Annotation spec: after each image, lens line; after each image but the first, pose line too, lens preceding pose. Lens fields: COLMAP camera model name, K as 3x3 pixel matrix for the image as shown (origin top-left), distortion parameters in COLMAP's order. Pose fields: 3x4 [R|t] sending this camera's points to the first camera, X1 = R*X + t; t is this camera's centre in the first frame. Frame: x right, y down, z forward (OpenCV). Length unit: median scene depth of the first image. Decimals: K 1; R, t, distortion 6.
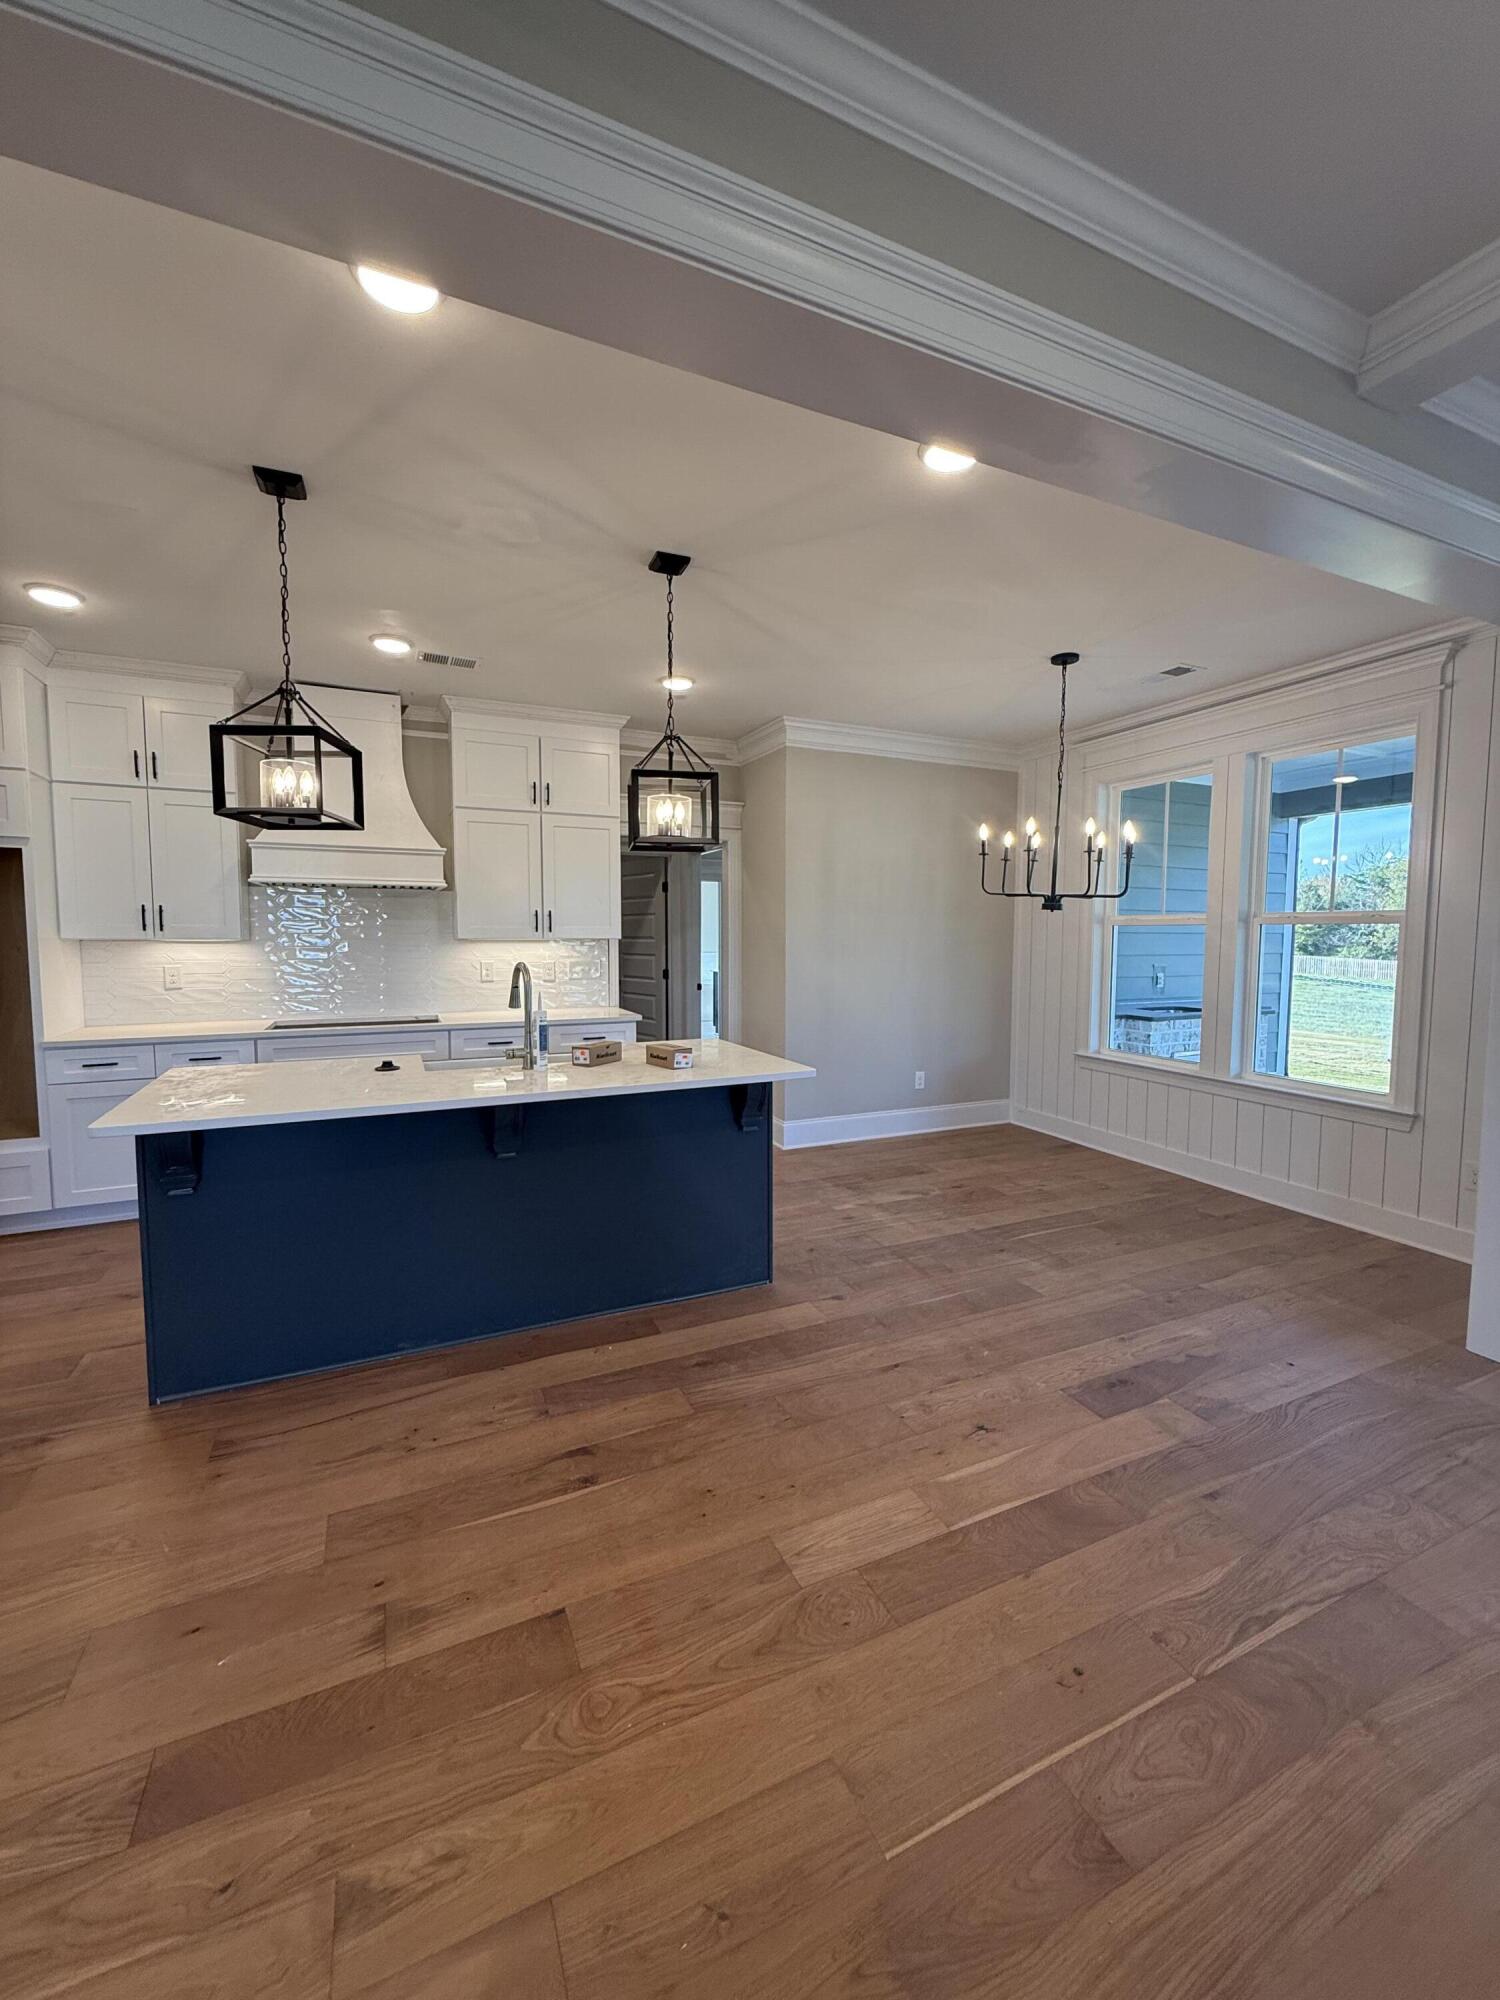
lens RADIAL K [[793.1, 0, 748.0], [0, 793.1, 991.6], [0, 0, 1]] dist [0.001237, 0.000124]
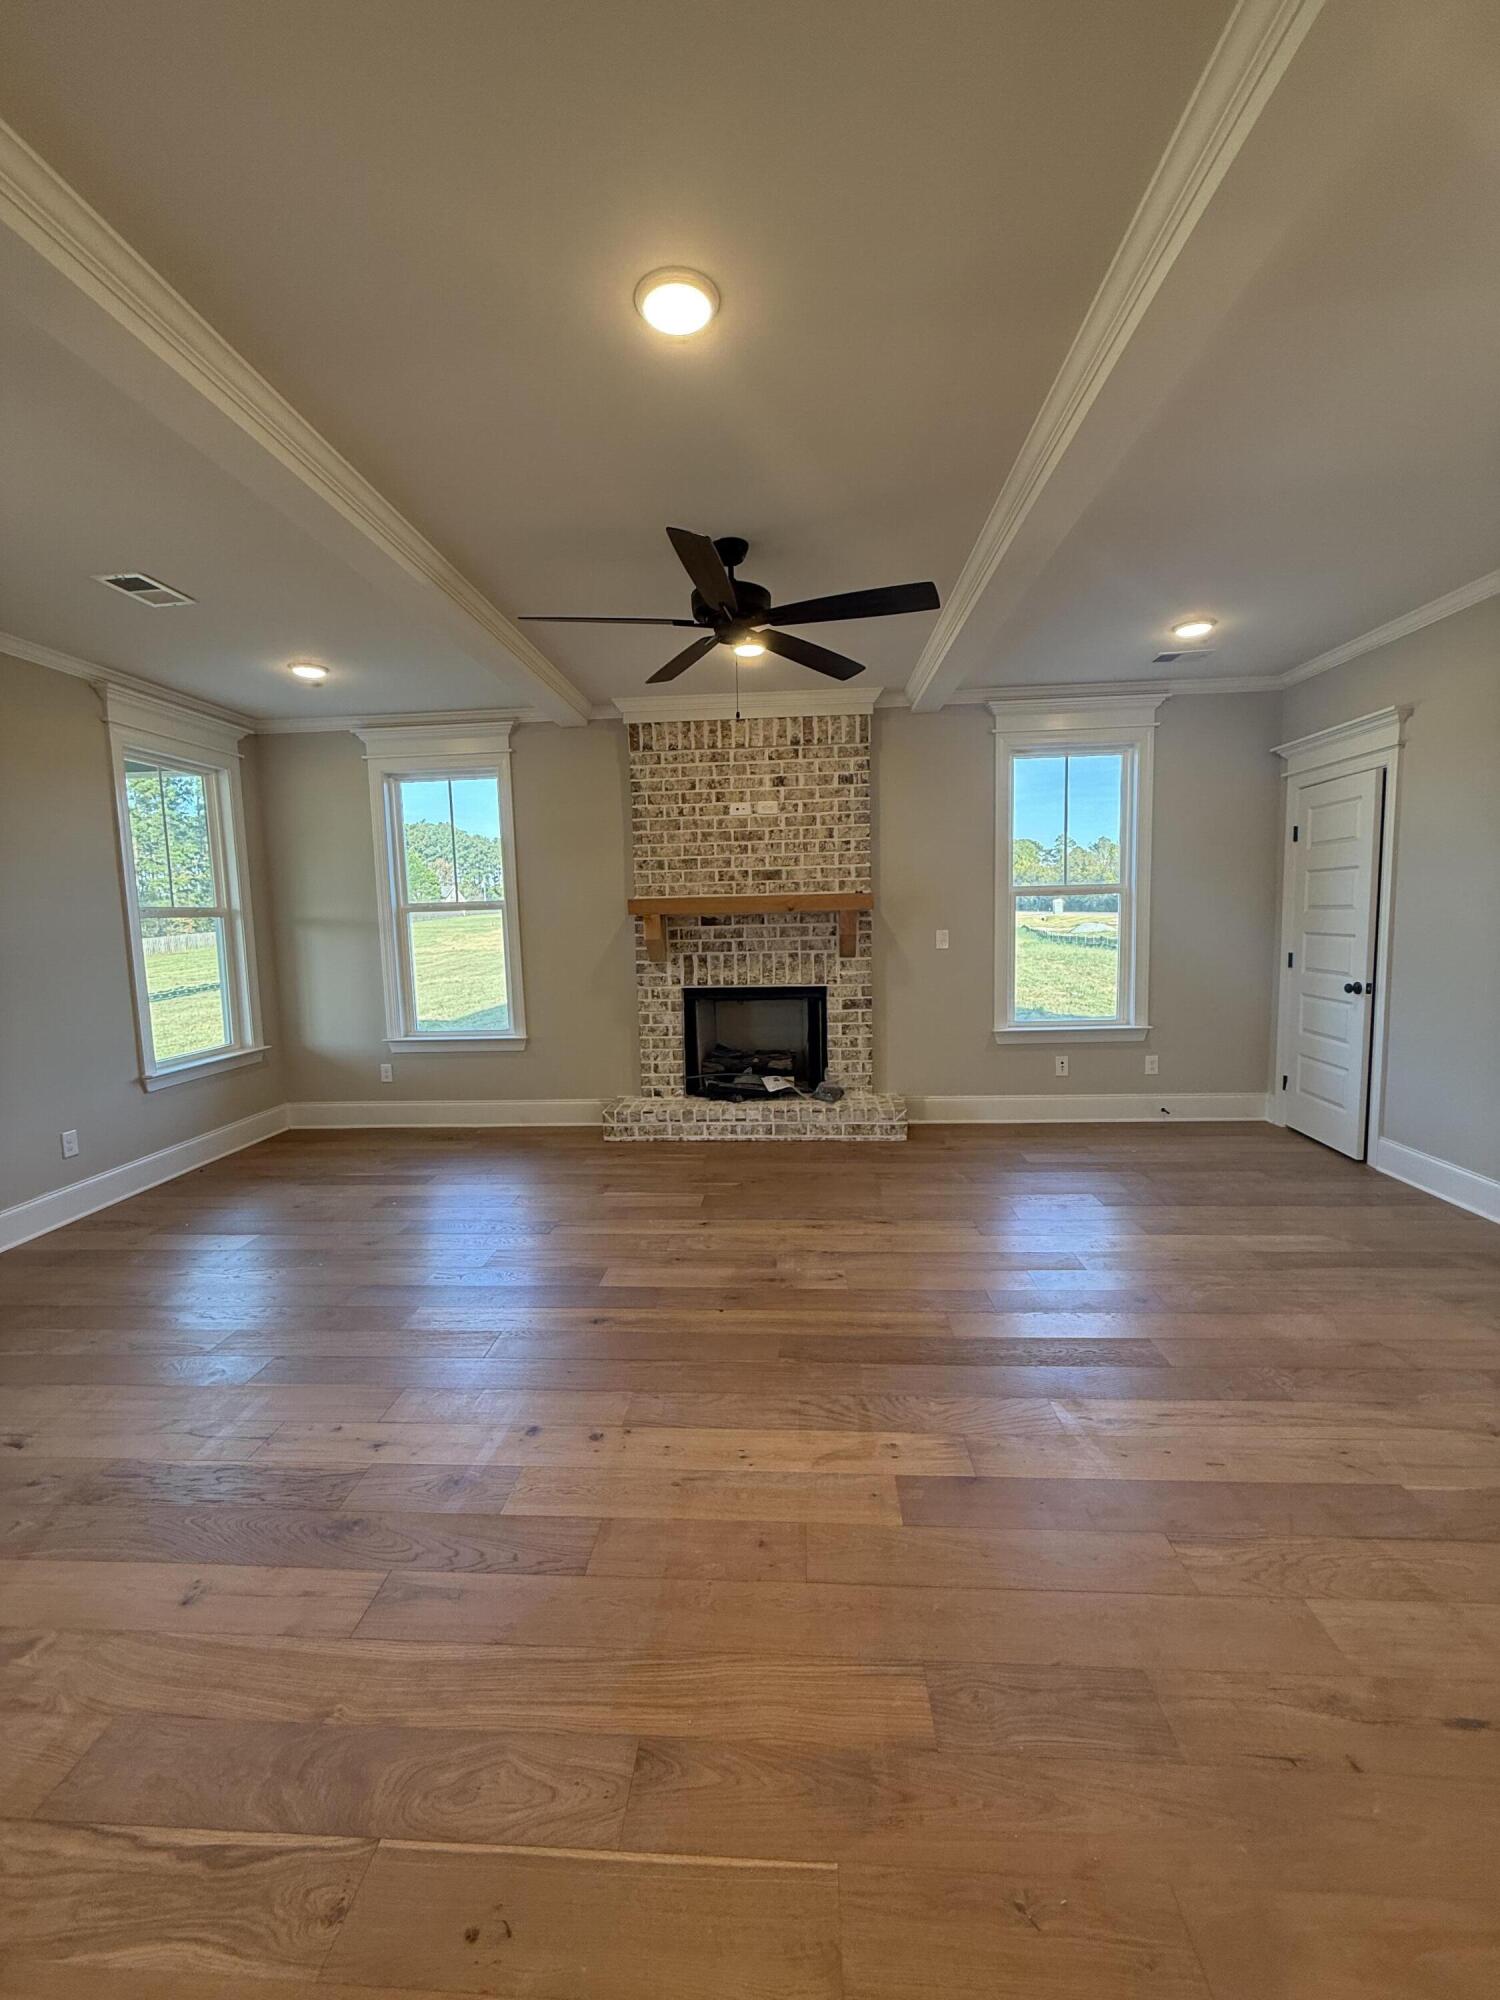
lens RADIAL K [[793.1, 0, 758.1], [0, 793.1, 1001.3], [0, 0, 1]] dist [0.001237, 0.000124]
pose [[-0.885083, -0.033046, 0.464259, -0.140231], [0.058966, 0.981477, 0.182278, -0.108581], [-0.461684, 0.188707, -0.866740, 1.537007]]
